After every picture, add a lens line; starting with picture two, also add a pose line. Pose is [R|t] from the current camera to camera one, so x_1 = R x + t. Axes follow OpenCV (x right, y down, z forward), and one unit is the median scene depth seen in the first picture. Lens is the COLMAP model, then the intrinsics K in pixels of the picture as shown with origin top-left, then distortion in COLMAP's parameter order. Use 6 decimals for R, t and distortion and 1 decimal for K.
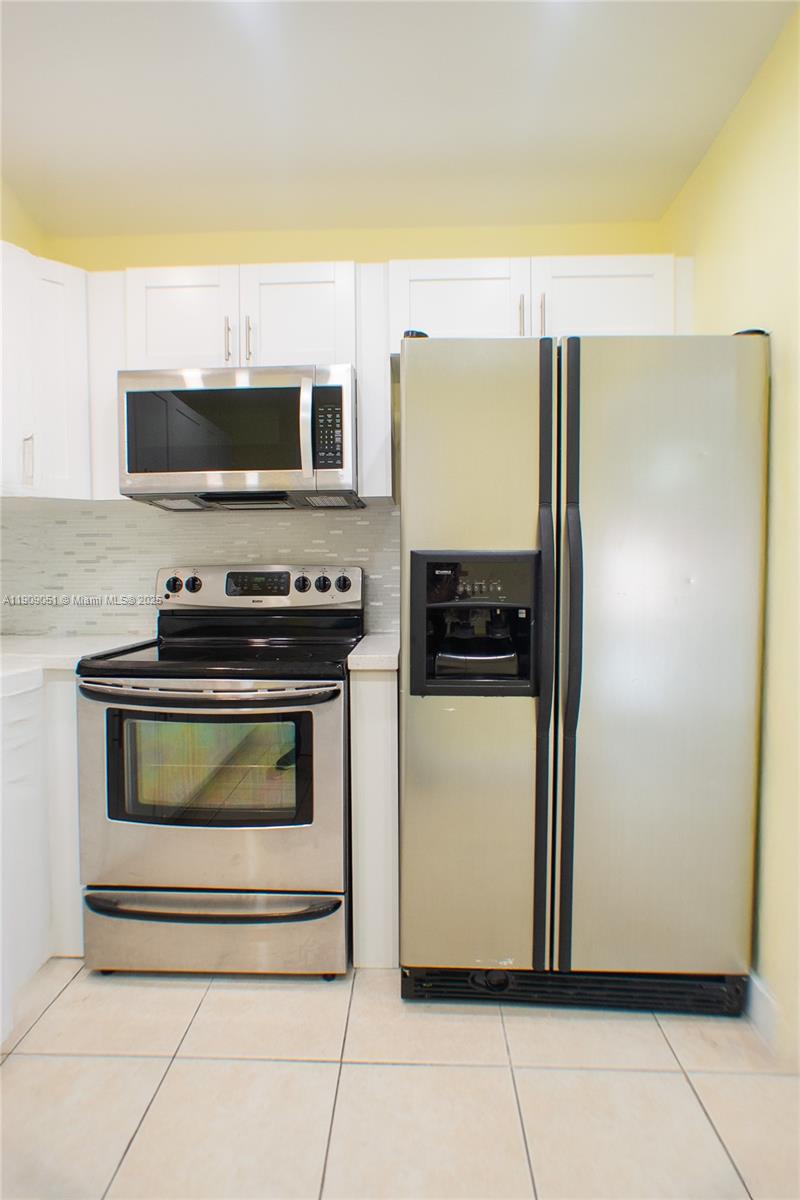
lens RADIAL K [[629.4, 0, 400.0], [0, 629.4, 600.0], [0, 0, 1]] dist [-0.027922, 0.001121]
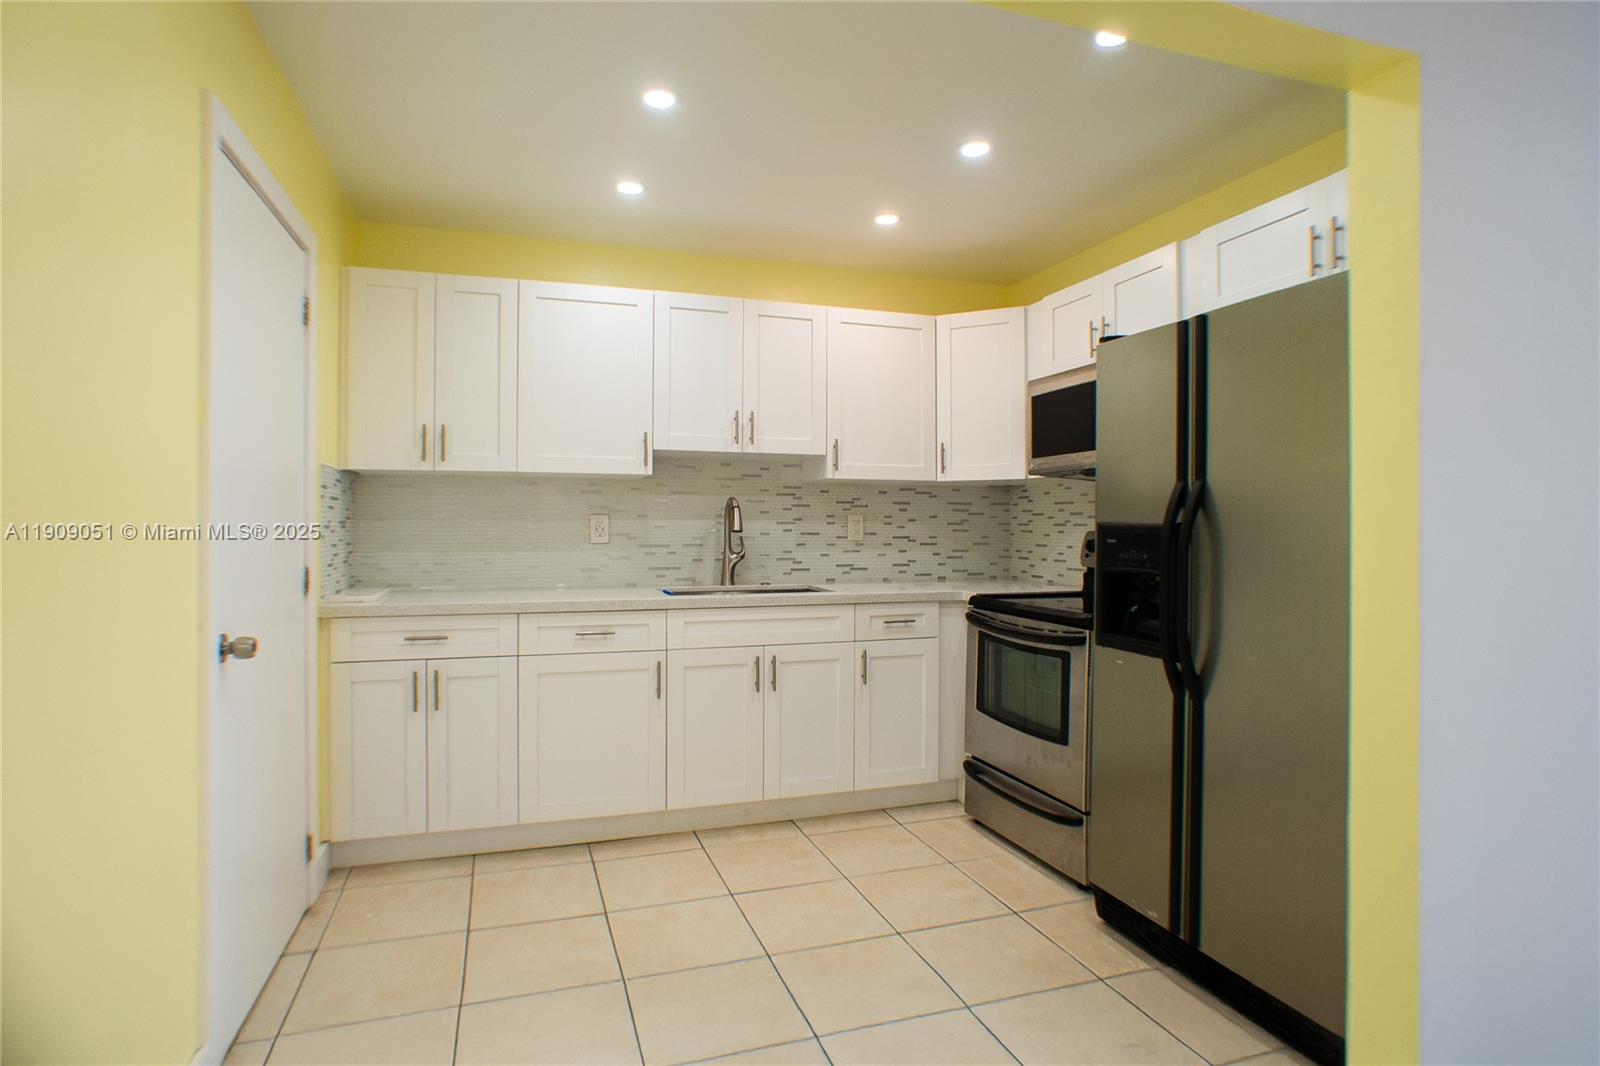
lens RADIAL K [[839.2, 0, 794.7], [0, 839.2, 524.7], [0, 0, 1]] dist [-0.027922, 0.001121]
pose [[0.355074, 0.006635, -0.934814, 1.166680], [-0.048763, 0.998745, -0.011434, -0.024360], [0.933565, 0.049645, 0.354952, -0.081804]]
